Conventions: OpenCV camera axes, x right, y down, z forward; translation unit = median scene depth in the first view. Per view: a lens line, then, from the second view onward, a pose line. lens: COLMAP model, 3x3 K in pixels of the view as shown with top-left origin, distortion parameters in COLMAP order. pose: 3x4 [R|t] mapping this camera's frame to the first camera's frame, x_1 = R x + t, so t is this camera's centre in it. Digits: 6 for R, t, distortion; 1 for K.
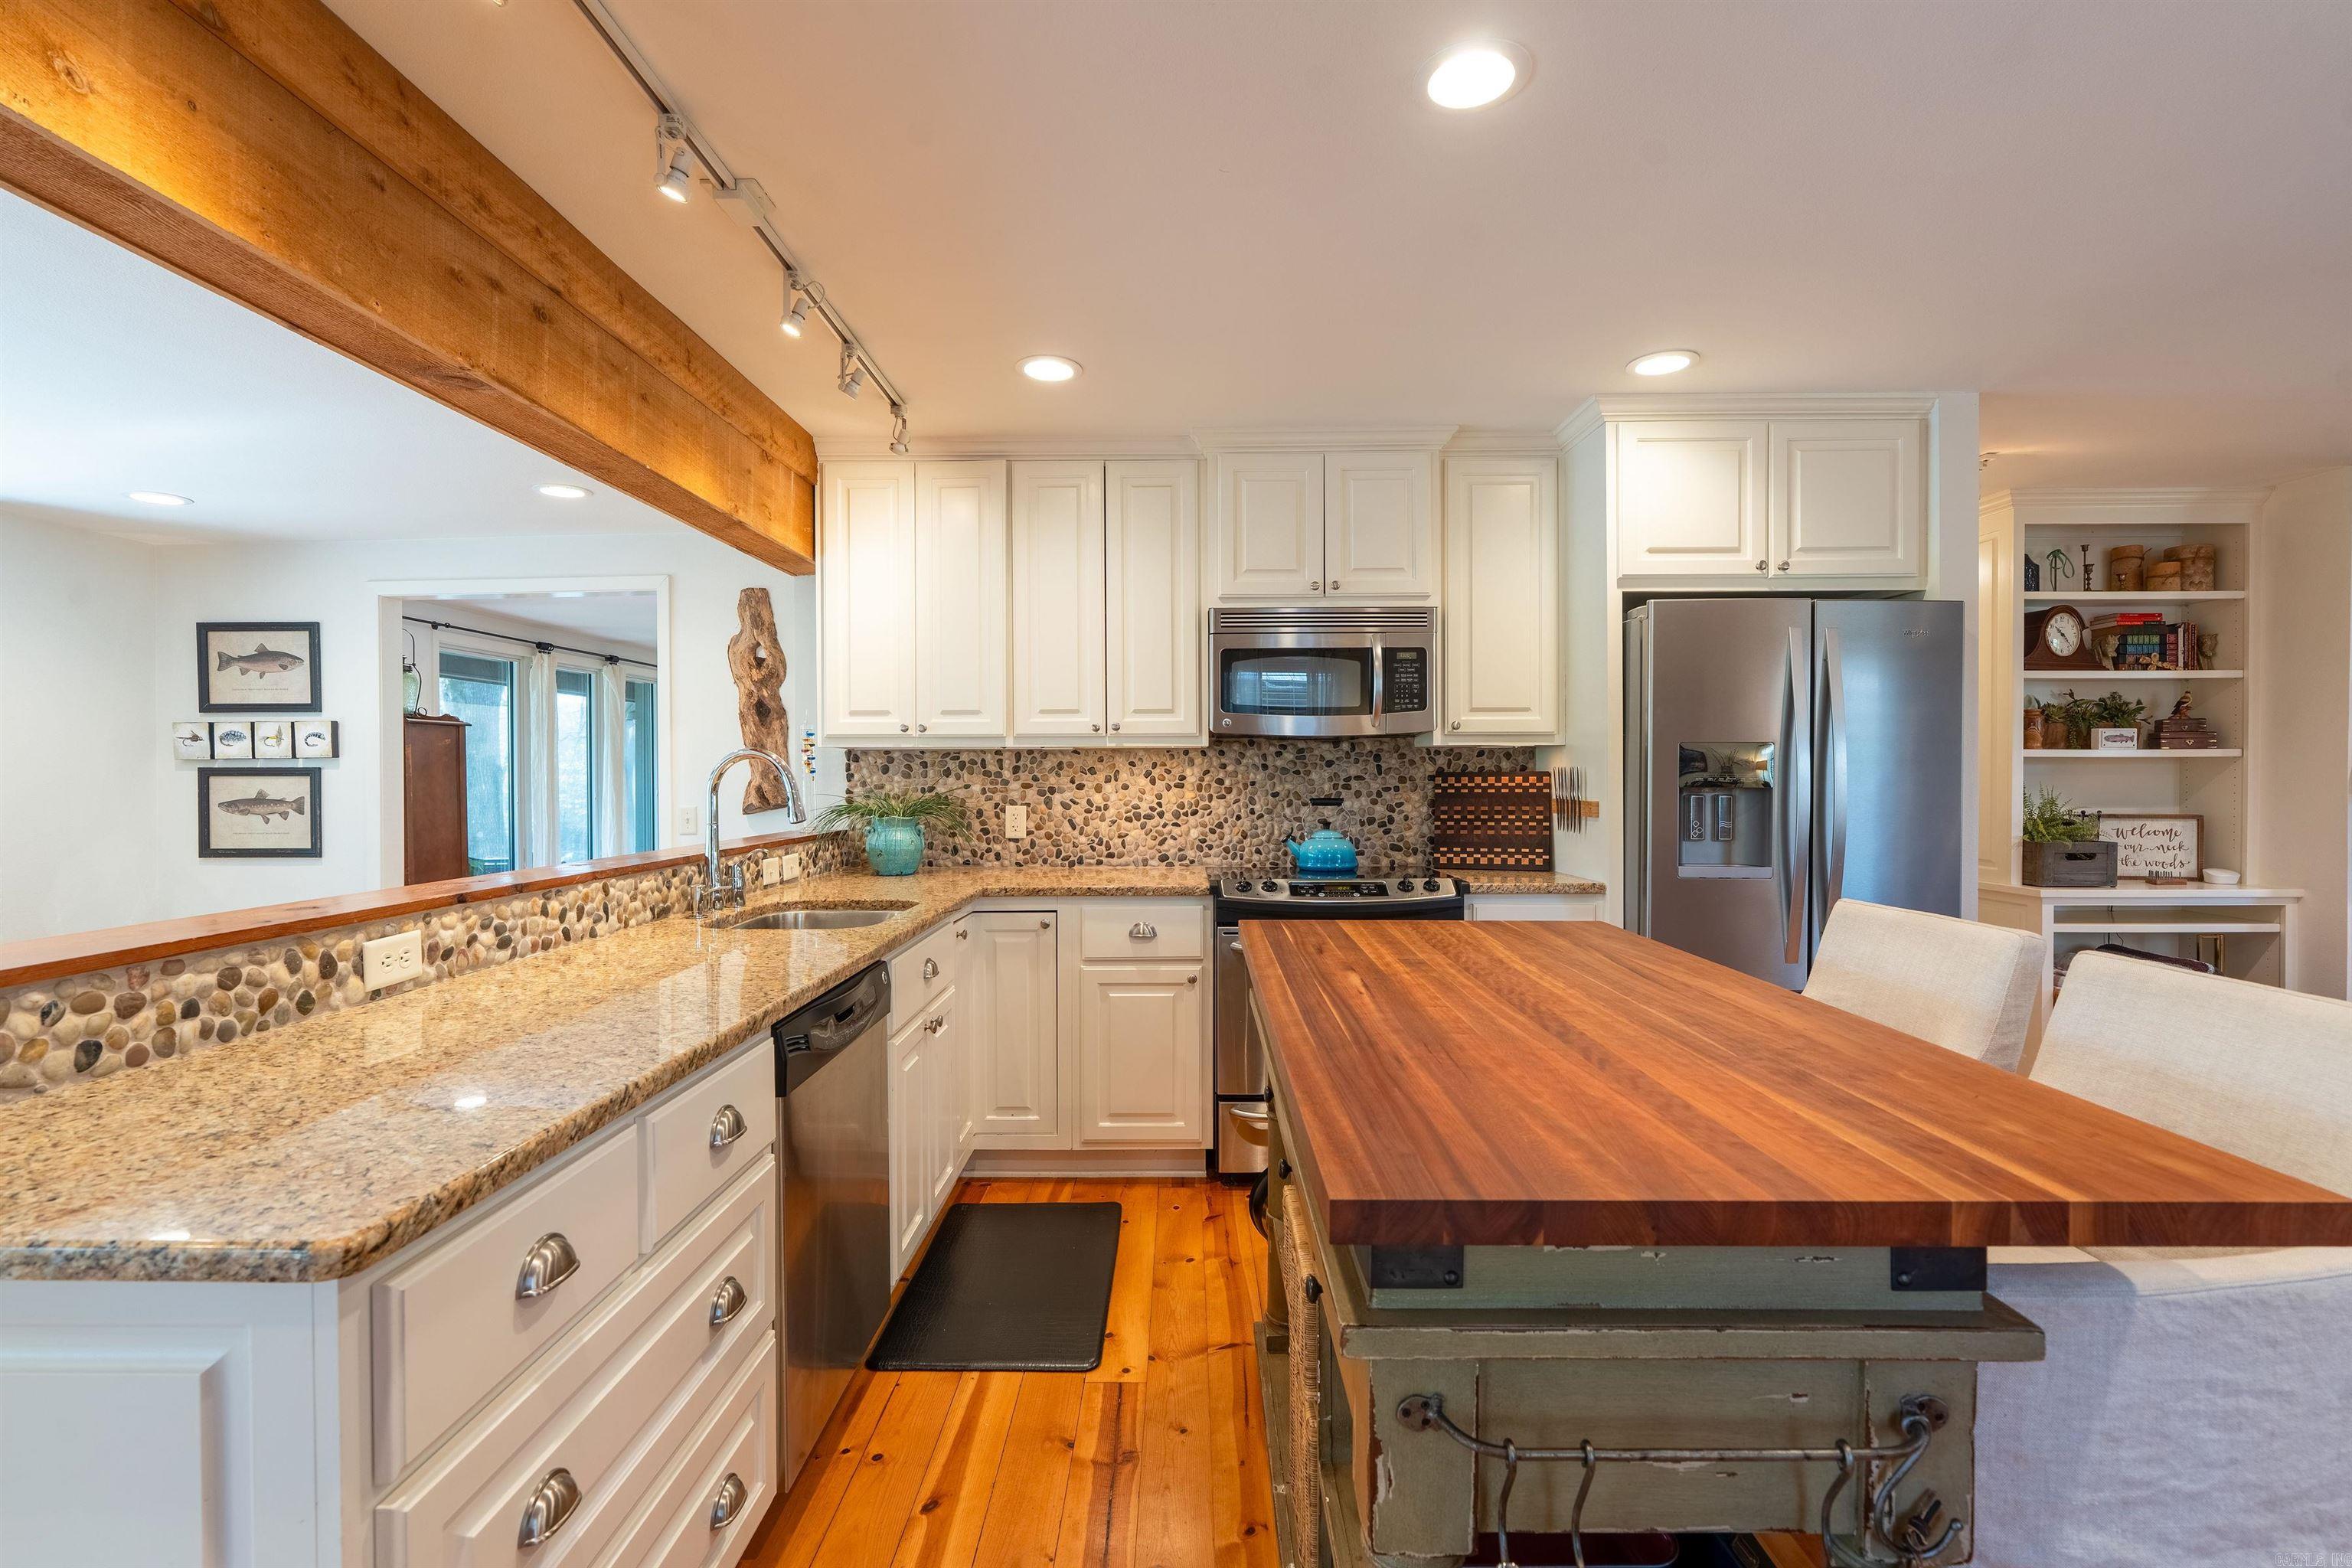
lens RADIAL K [[1056.0, 0, 1170.8], [0, 1056.0, 786.3], [0, 0, 1]] dist [-0.008403, 0.003411]
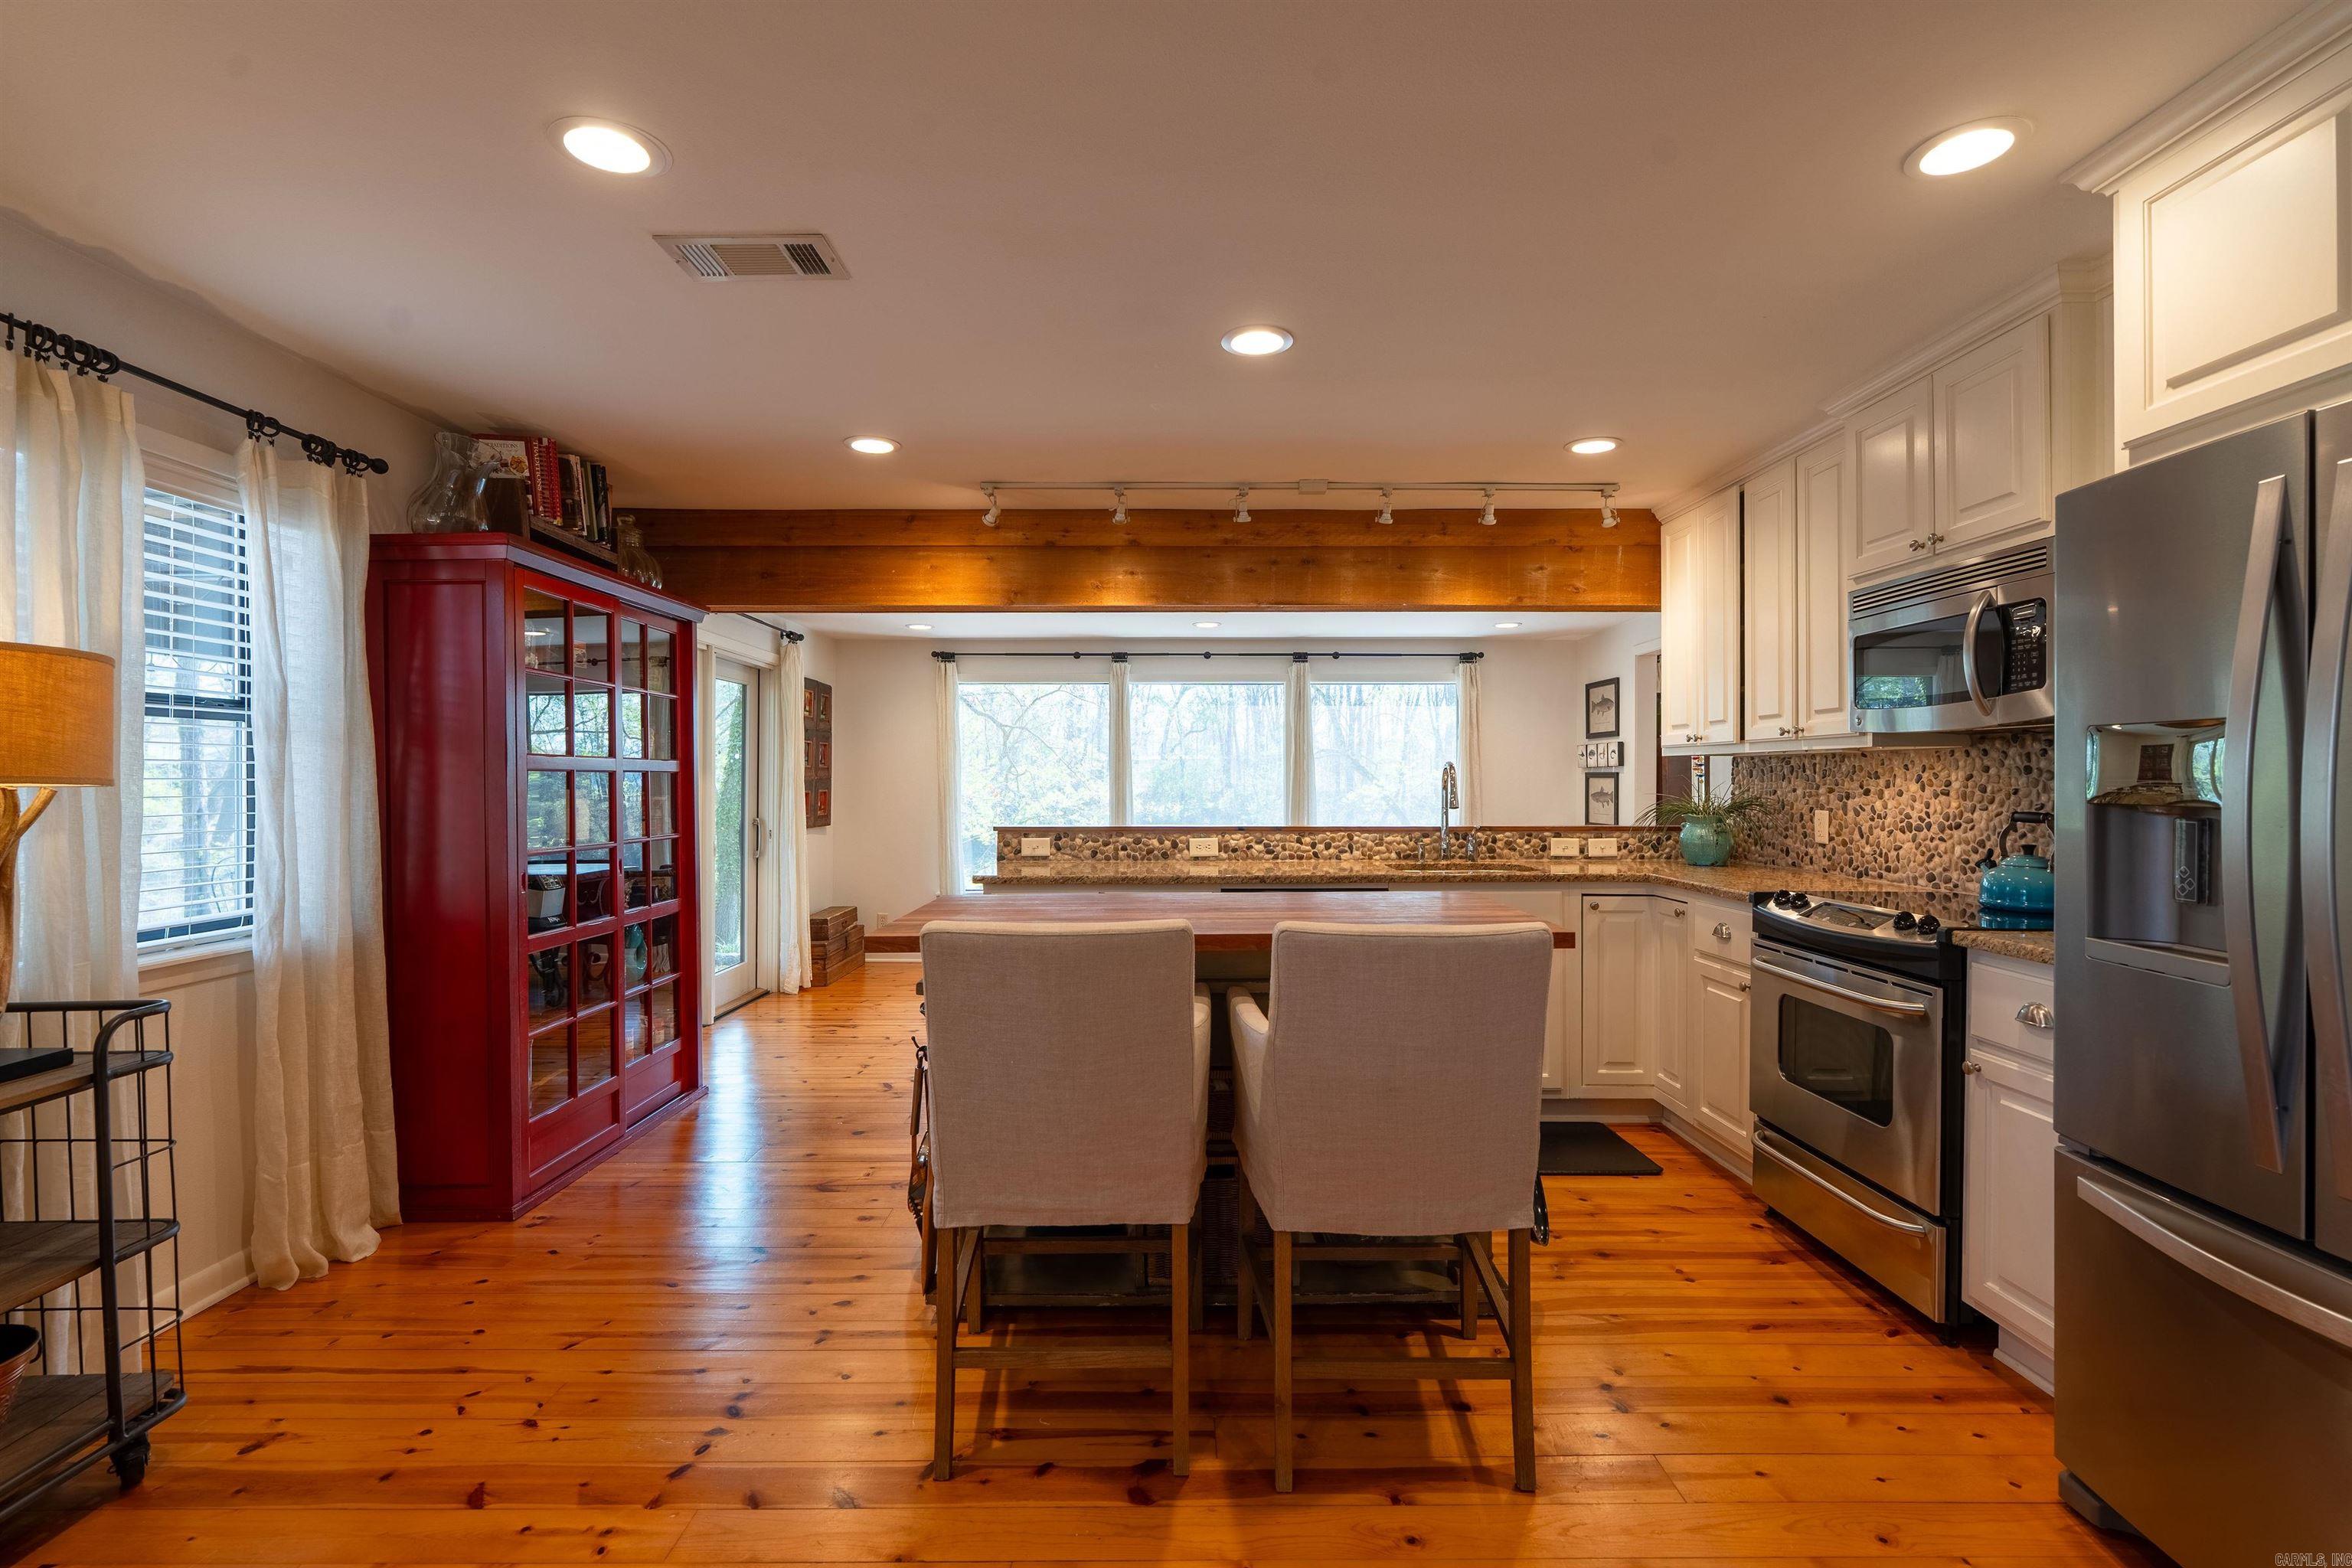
lens RADIAL K [[1056.0, 0, 1177.7], [0, 1056.0, 784.3], [0, 0, 1]] dist [-0.008403, 0.003411]
pose [[0.017675, 0.008687, -0.999806, 0.774633], [-0.012179, 0.999890, 0.008472, -0.006594], [0.999770, 0.012027, 0.017779, 0.354308]]
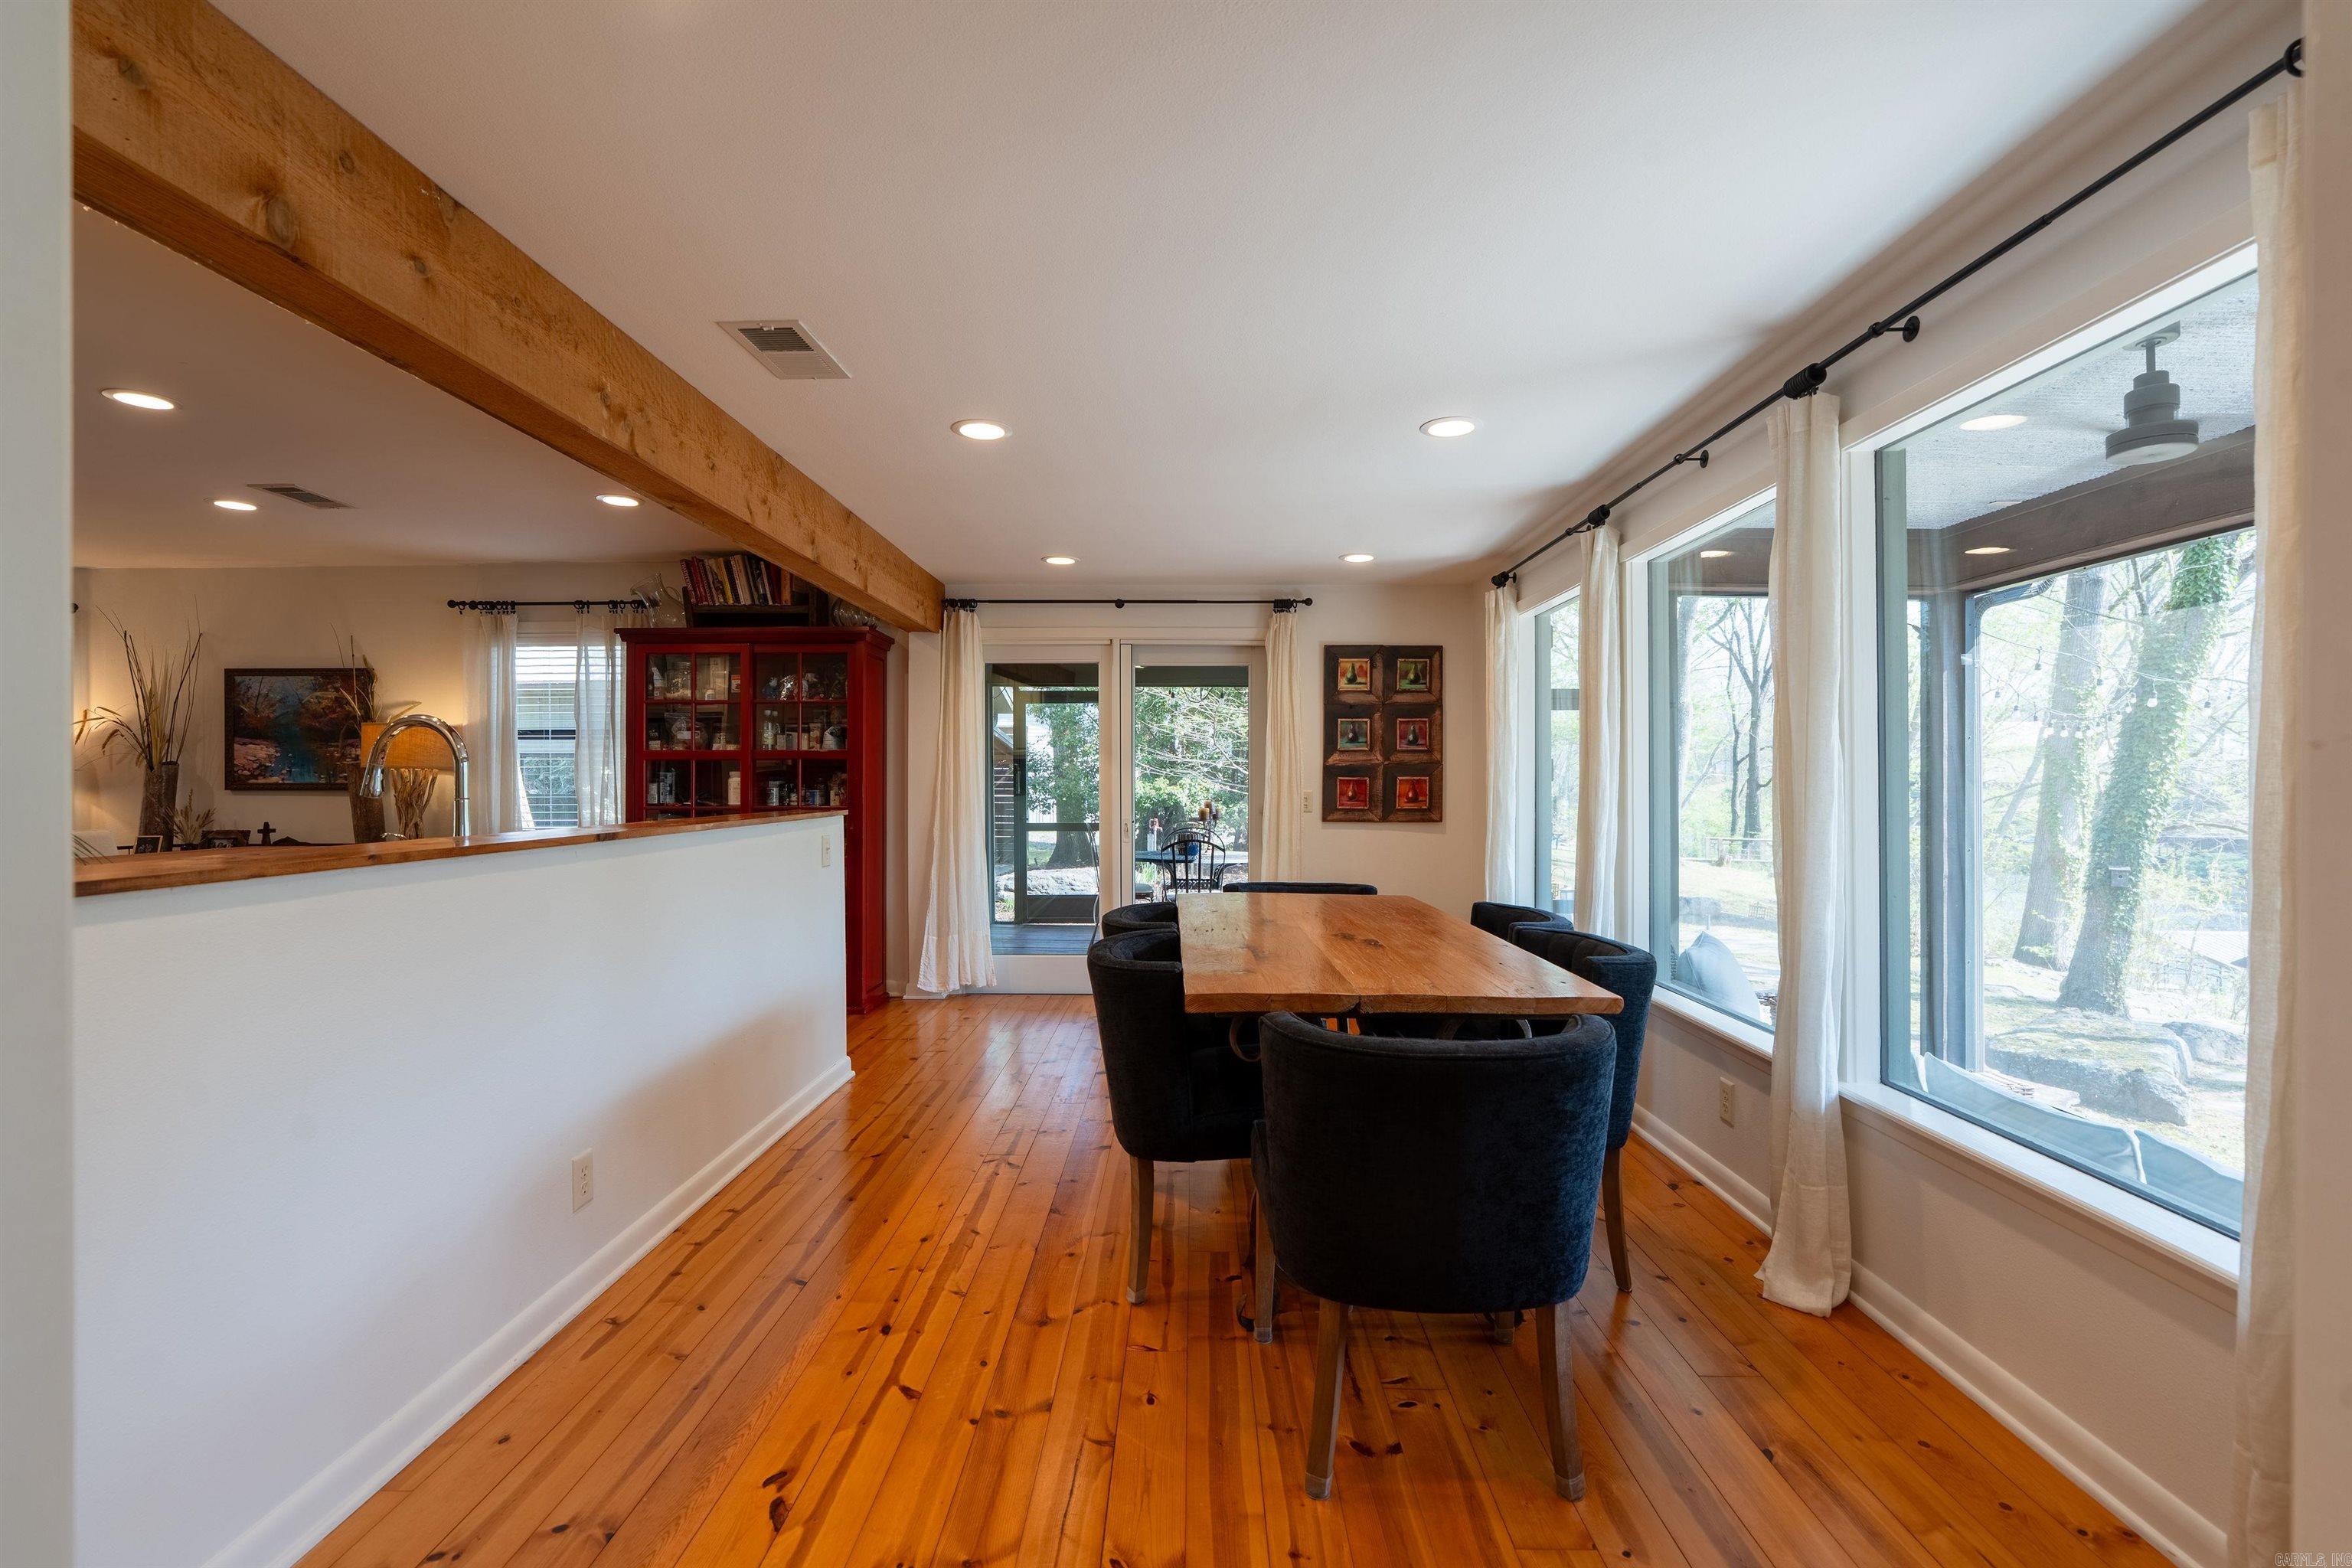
lens RADIAL K [[1056.0, 0, 1161.8], [0, 1056.0, 779.5], [0, 0, 1]] dist [-0.008403, 0.003411]
pose [[-0.999934, 0.006488, 0.009499, -0.659645], [0.006612, 0.999893, 0.013039, 0.006830], [-0.009414, 0.013101, -0.999870, 1.207993]]
